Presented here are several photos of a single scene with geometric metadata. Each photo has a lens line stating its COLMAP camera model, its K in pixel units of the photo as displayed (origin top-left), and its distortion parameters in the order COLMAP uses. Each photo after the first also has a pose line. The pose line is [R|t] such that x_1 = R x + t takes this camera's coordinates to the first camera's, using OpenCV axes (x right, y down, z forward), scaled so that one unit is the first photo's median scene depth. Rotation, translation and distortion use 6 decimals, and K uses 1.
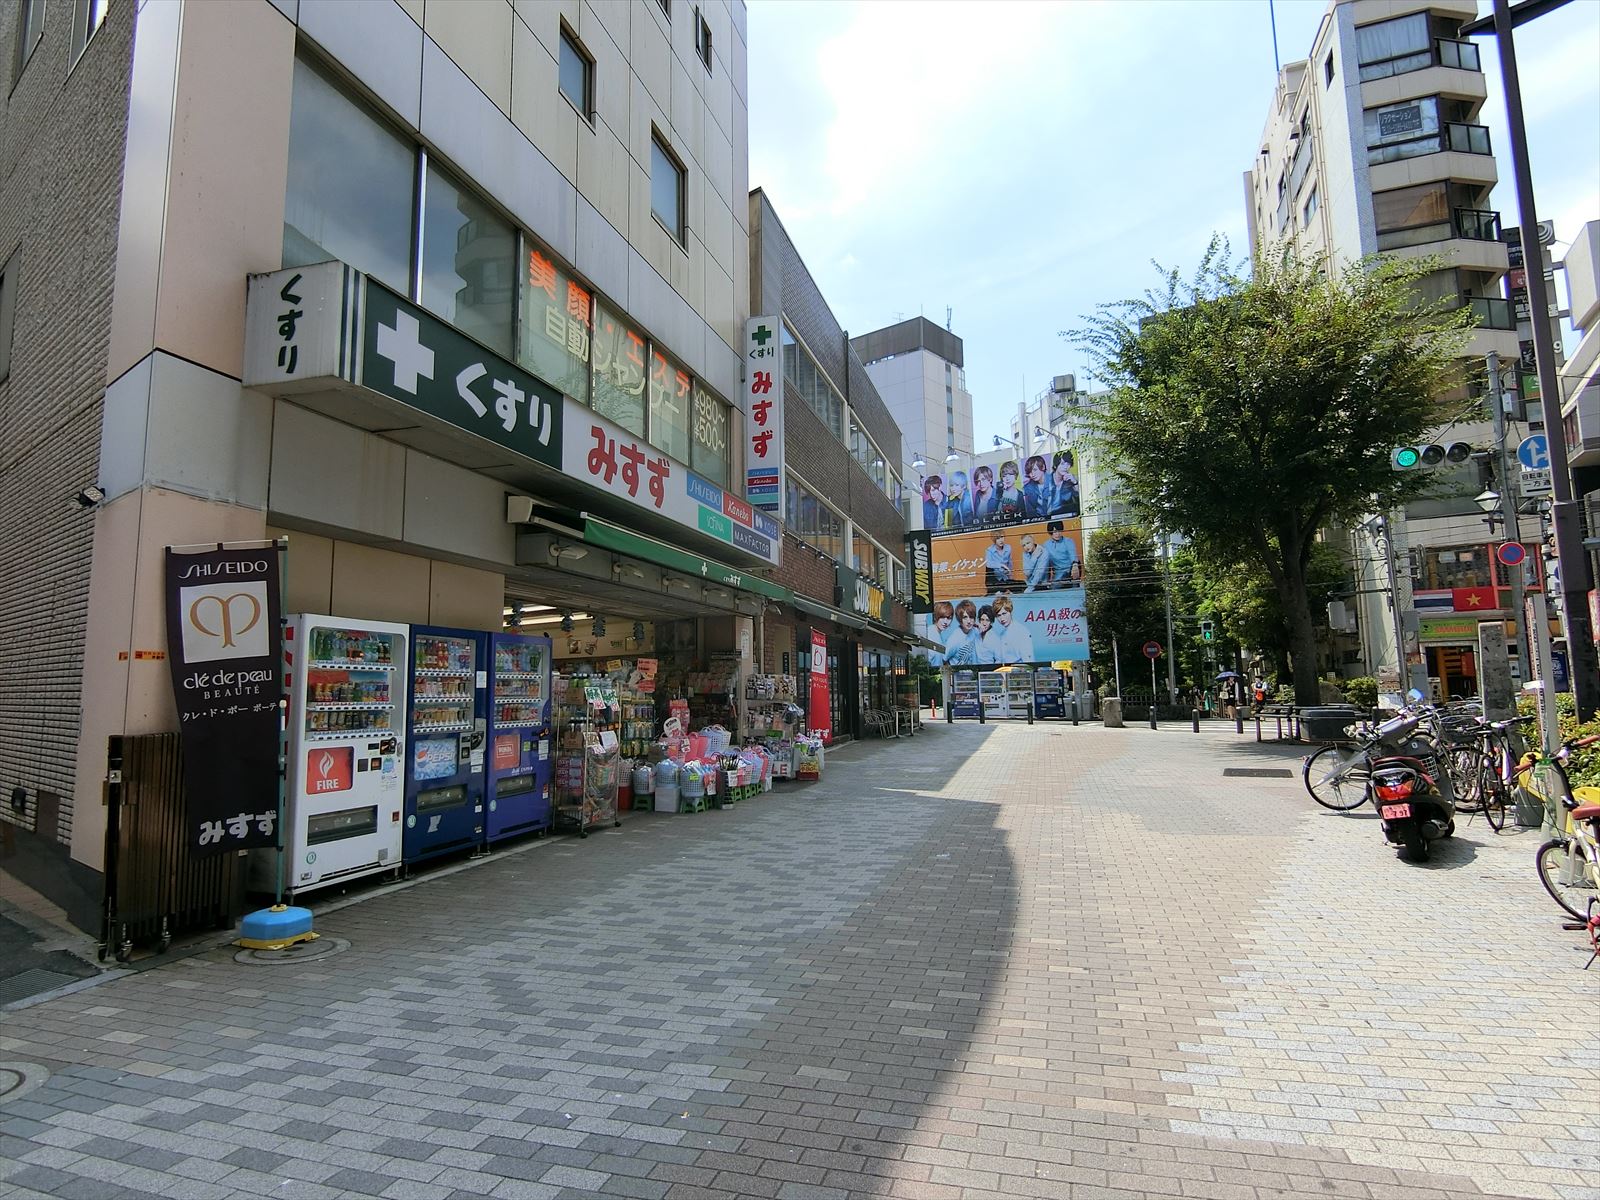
lens RADIAL K [[899.6, 0, 798.3], [0, 899.6, 598.9], [0, 0, 1]] dist [-0.015877, -0.000728]
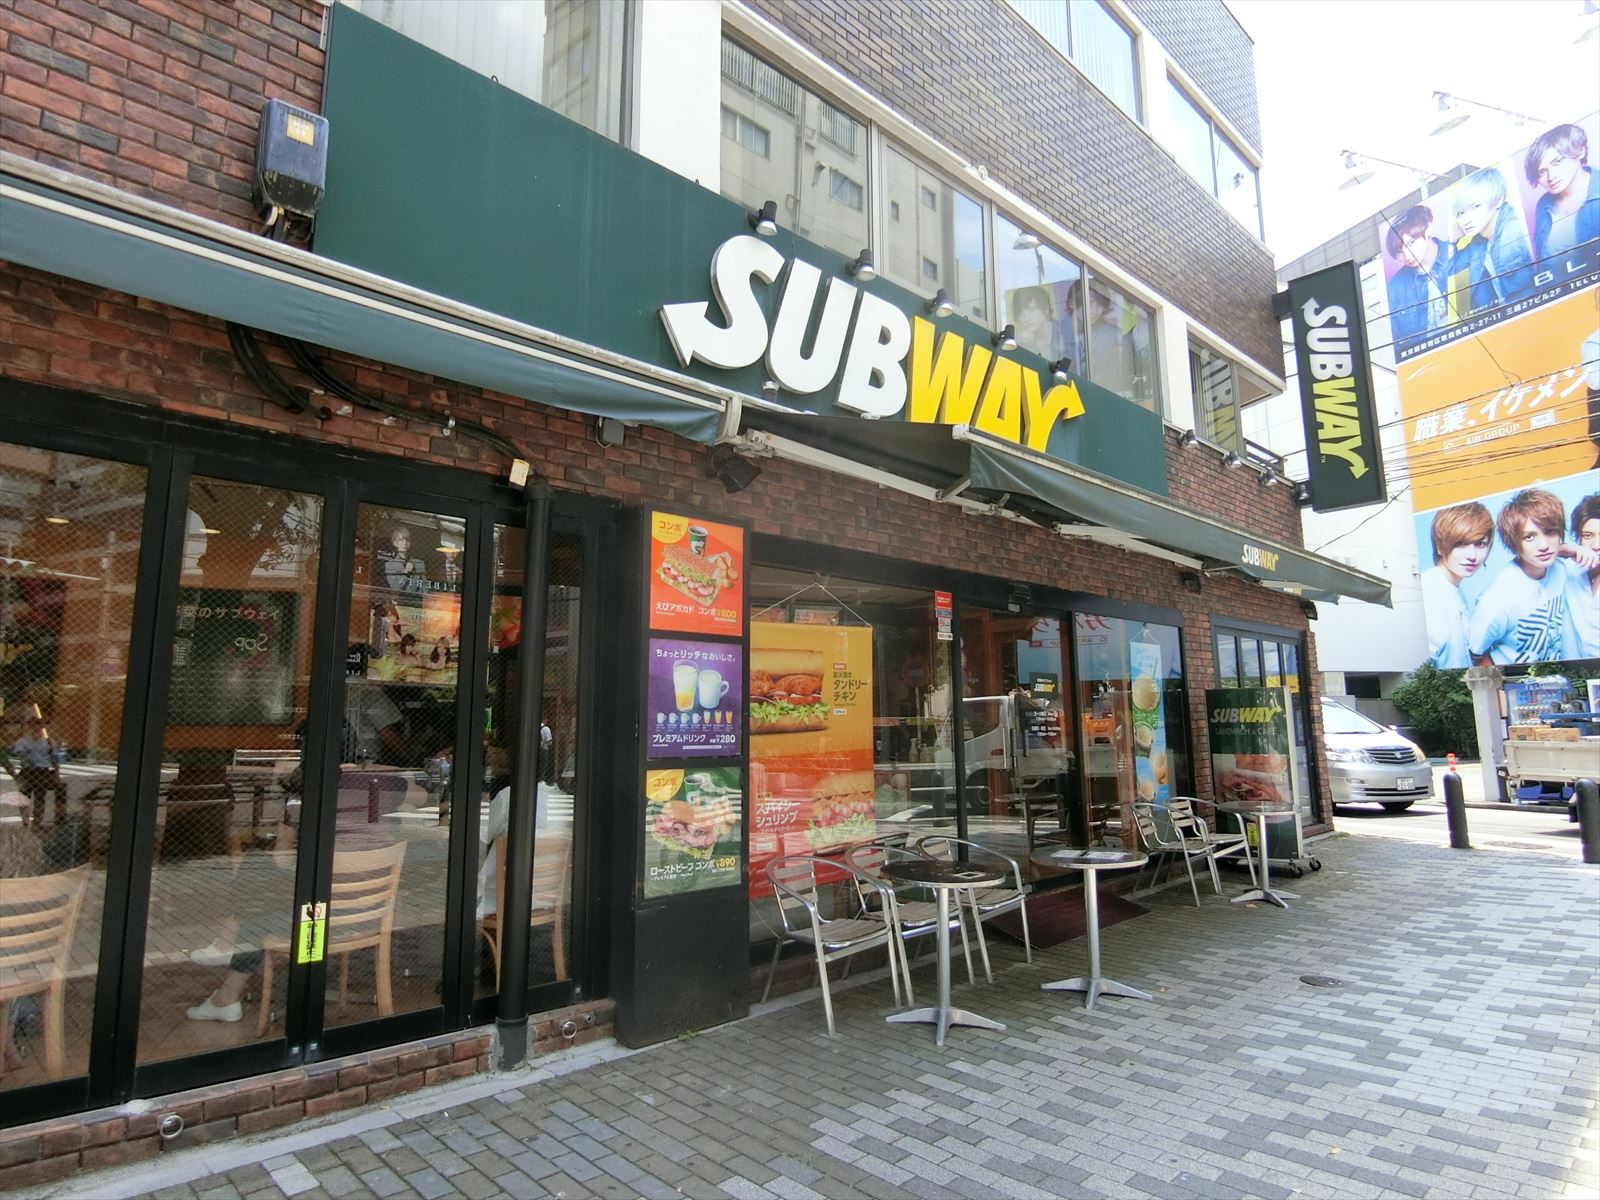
lens RADIAL K [[899.6, 0, 803.6], [0, 899.6, 598.4], [0, 0, 1]] dist [-0.015877, -0.000728]
pose [[0.853077, -0.065611, -0.517644, 0.117724], [0.051908, 0.997813, -0.040928, 0.046340], [0.519197, 0.008045, 0.854617, 0.526228]]
